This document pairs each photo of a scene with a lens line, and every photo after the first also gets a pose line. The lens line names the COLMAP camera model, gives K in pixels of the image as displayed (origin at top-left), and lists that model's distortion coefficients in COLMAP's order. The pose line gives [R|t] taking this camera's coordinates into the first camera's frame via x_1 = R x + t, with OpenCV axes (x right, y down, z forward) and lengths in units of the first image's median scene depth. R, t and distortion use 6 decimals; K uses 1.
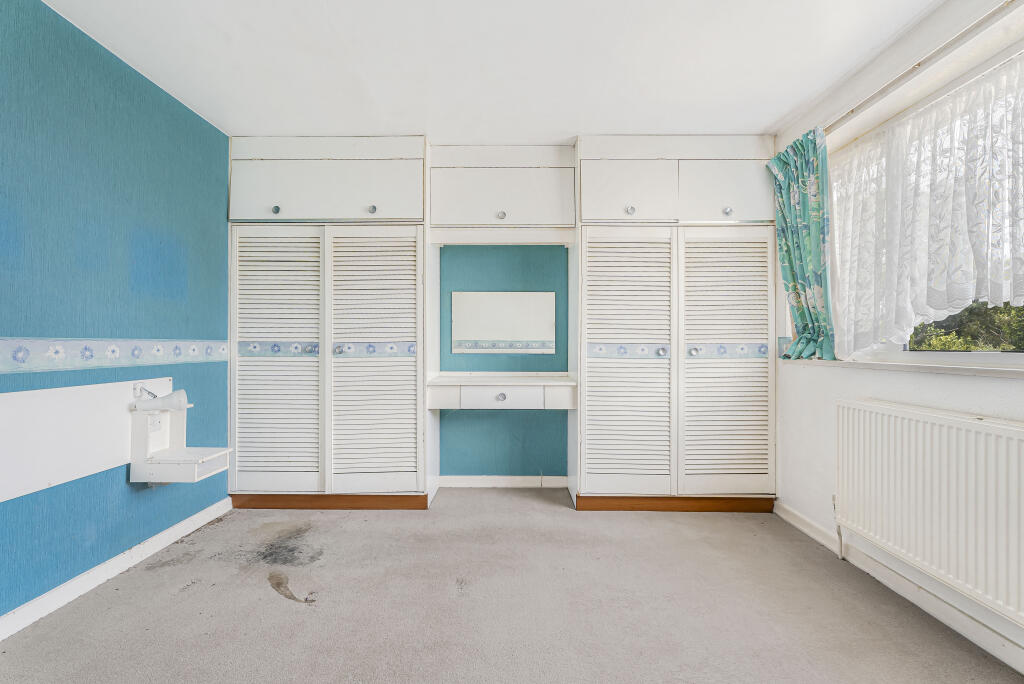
lens RADIAL K [[466.3, 0, 509.9], [0, 466.3, 338.7], [0, 0, 1]] dist [0.002036, 0.001147]
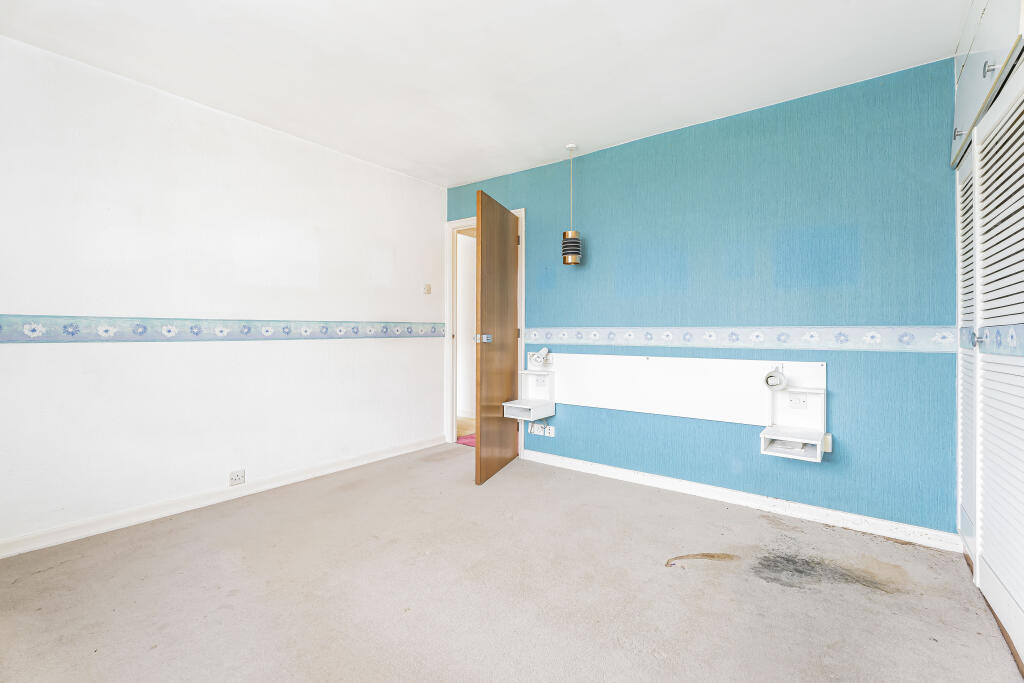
lens RADIAL K [[466.3, 0, 494.4], [0, 466.3, 334.7], [0, 0, 1]] dist [0.002036, 0.001147]
pose [[-0.606406, 0.013349, -0.795043, 0.459334], [0.010755, 0.999905, 0.008586, 0.003149], [0.795082, -0.003344, -0.606492, 0.894807]]
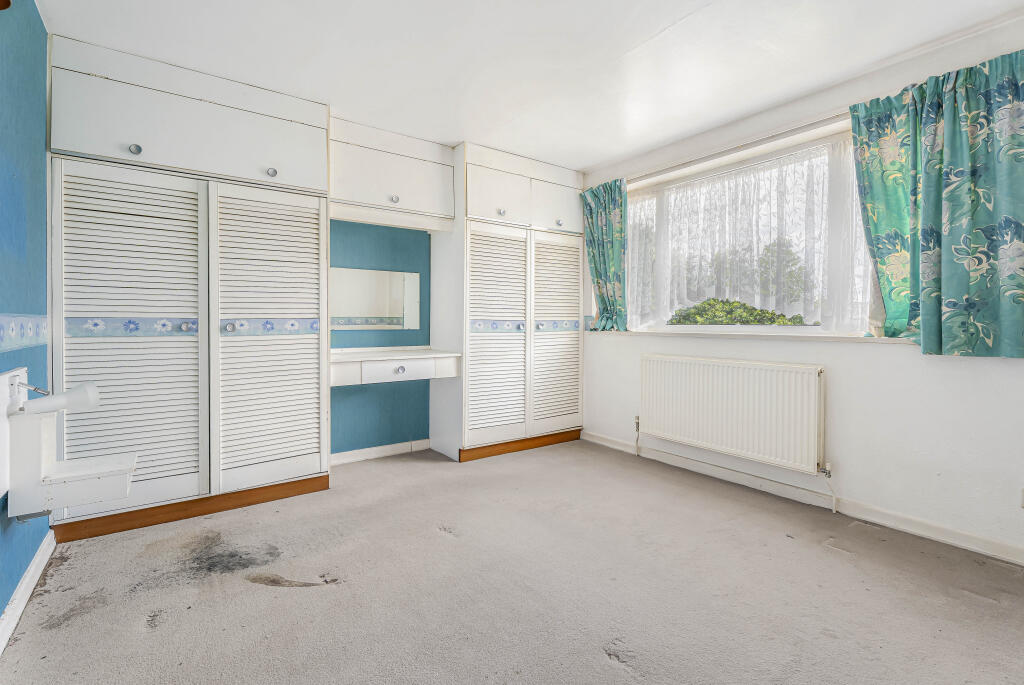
lens RADIAL K [[466.3, 0, 499.8], [0, 466.3, 321.3], [0, 0, 1]] dist [0.002036, 0.001147]
pose [[0.808984, -0.001078, 0.587830, -0.480576], [-0.008260, 0.999879, 0.013201, -0.003092], [-0.587773, -0.015535, 0.808877, -0.000674]]
